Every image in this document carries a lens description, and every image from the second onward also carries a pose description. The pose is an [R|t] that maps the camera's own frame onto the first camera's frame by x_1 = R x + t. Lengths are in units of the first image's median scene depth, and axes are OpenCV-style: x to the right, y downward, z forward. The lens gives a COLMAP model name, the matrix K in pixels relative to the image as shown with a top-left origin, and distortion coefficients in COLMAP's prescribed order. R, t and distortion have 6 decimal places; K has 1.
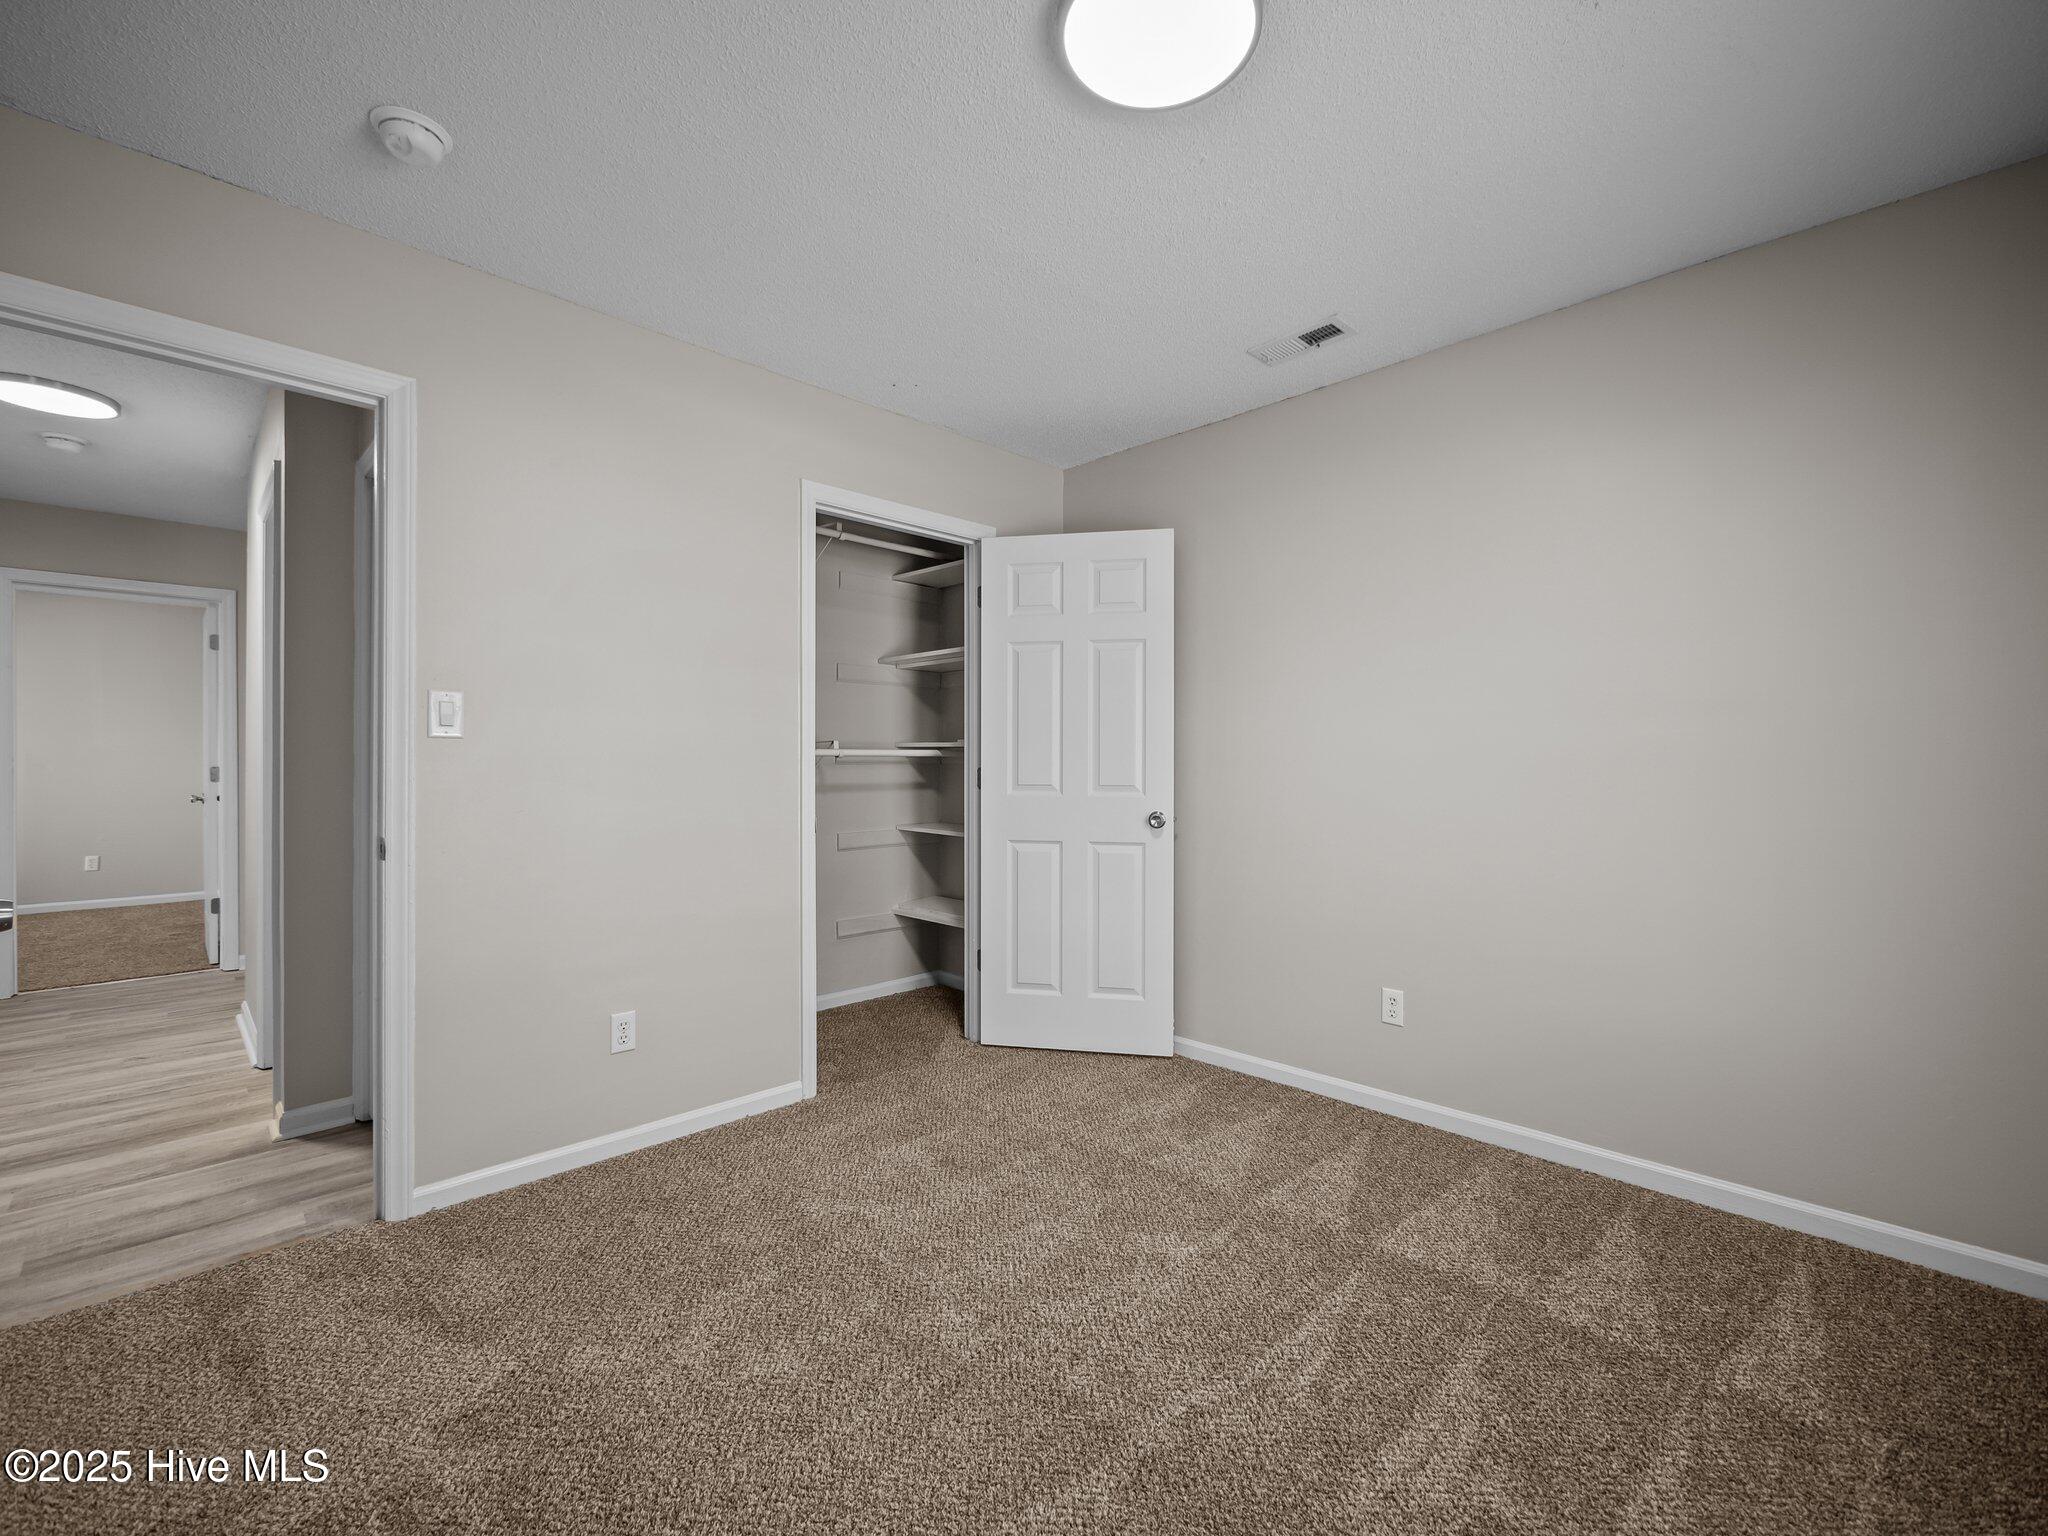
lens RADIAL K [[881.8, 0, 1005.3], [0, 881.8, 757.5], [0, 0, 1]] dist [0.001229, 0.000349]
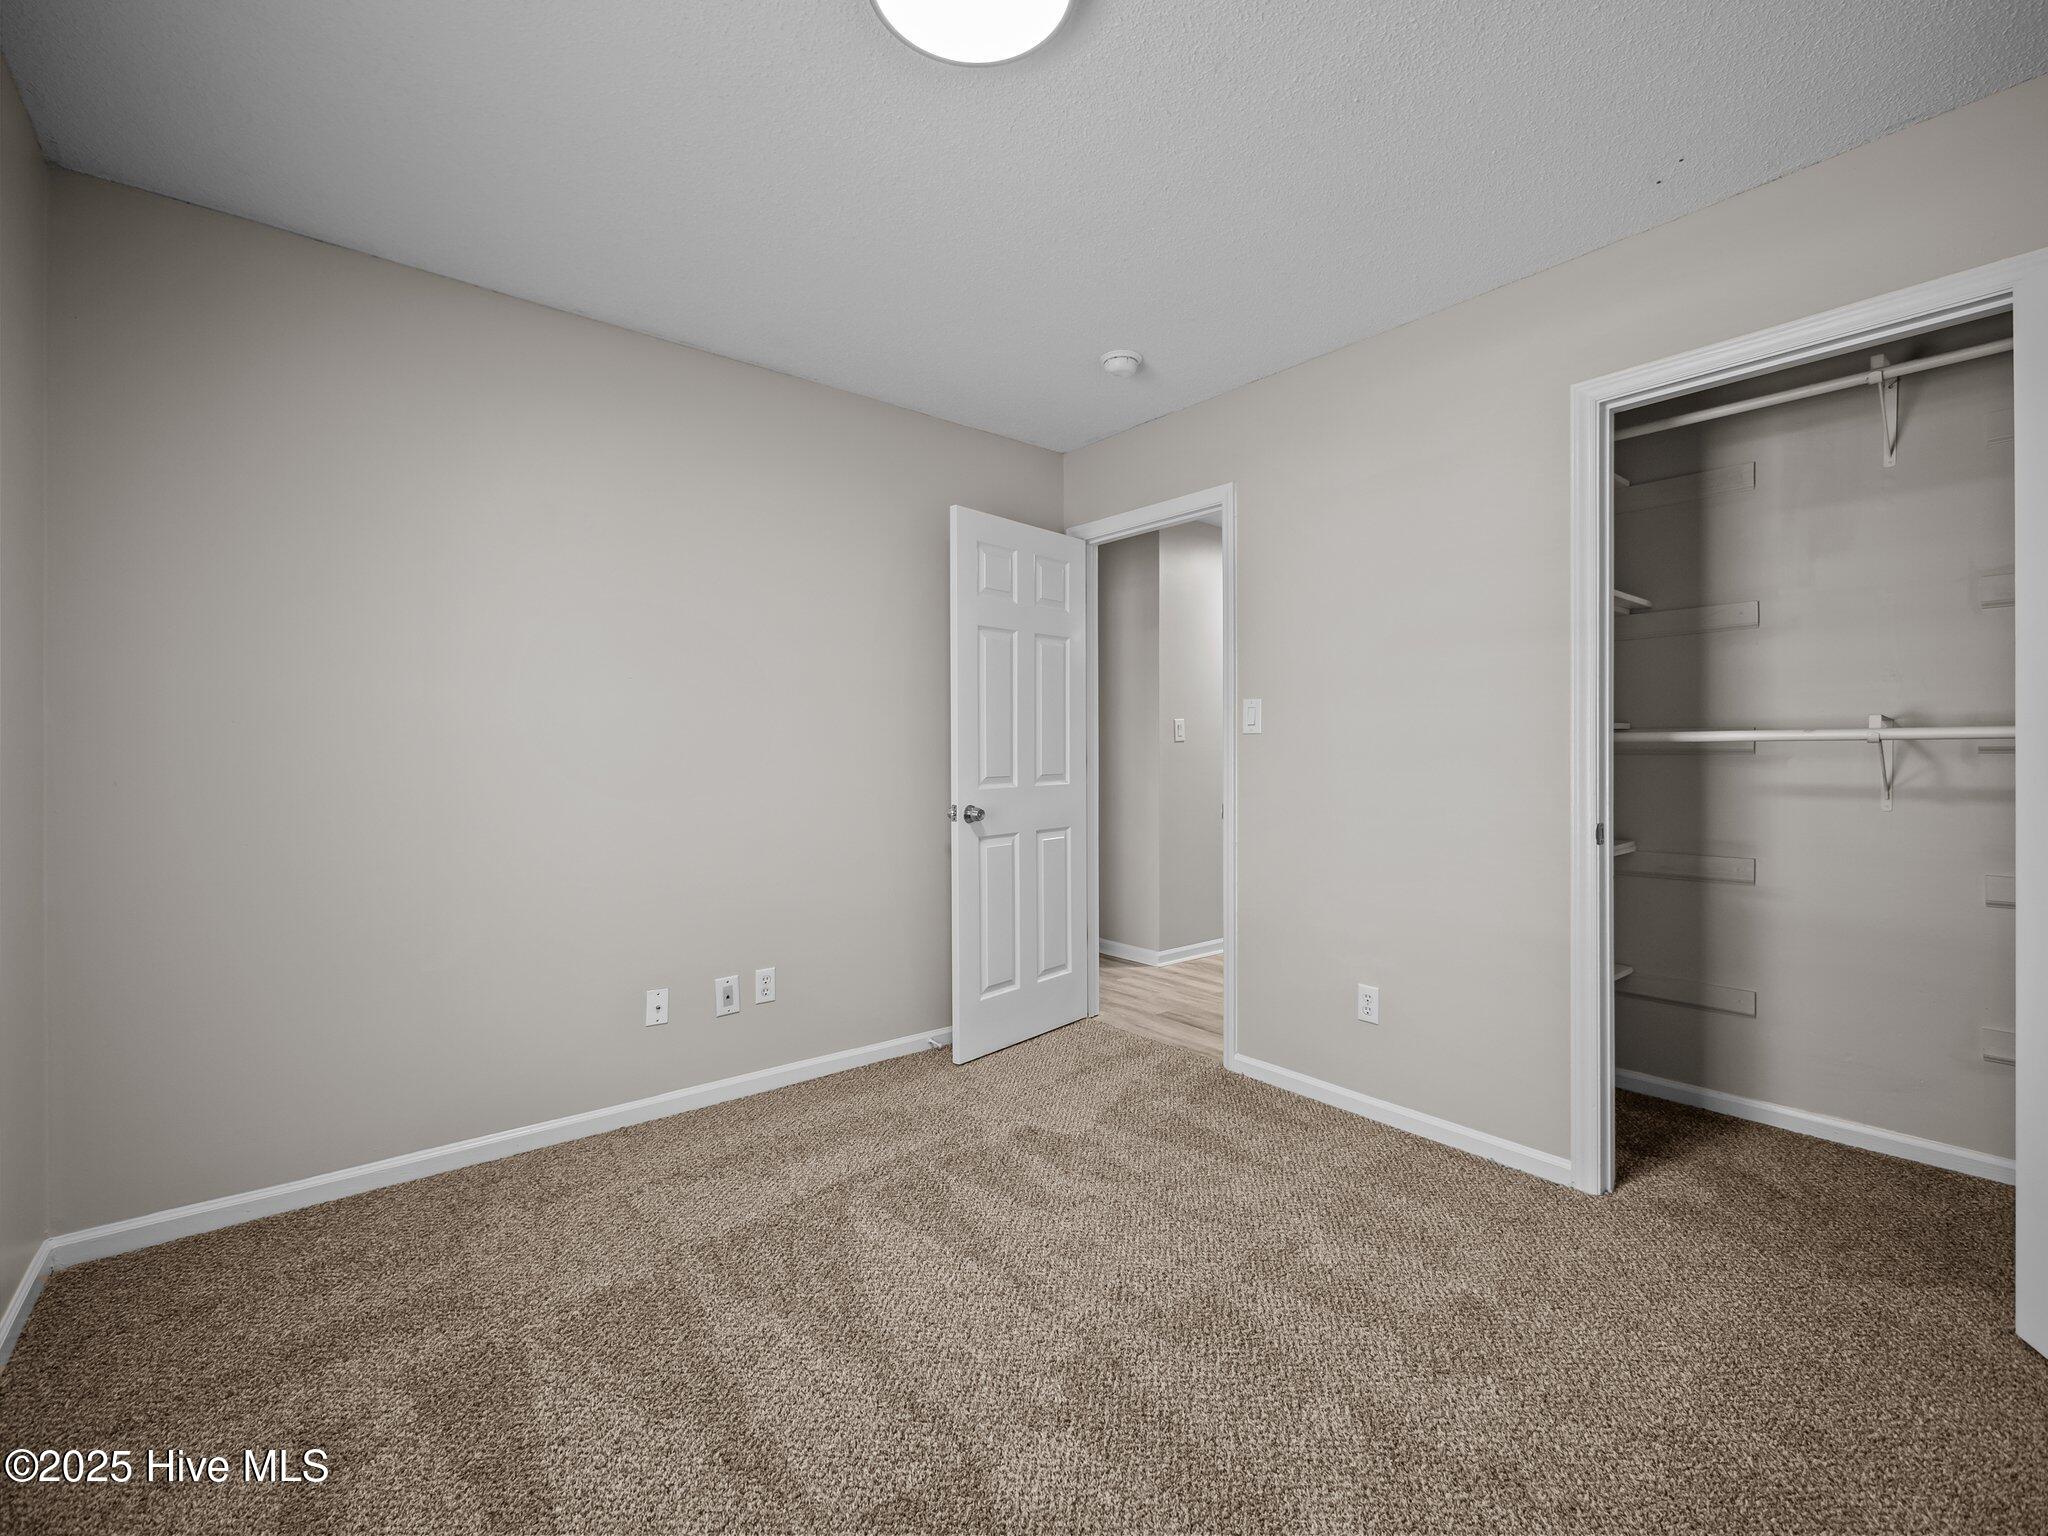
lens RADIAL K [[881.8, 0, 1005.3], [0, 881.8, 757.5], [0, 0, 1]] dist [0.001229, 0.000349]
pose [[-0.081702, 0.005761, -0.996640, 0.732233], [0.005315, 0.999972, 0.005345, 0.005298], [0.996643, -0.004860, -0.081730, 0.716070]]
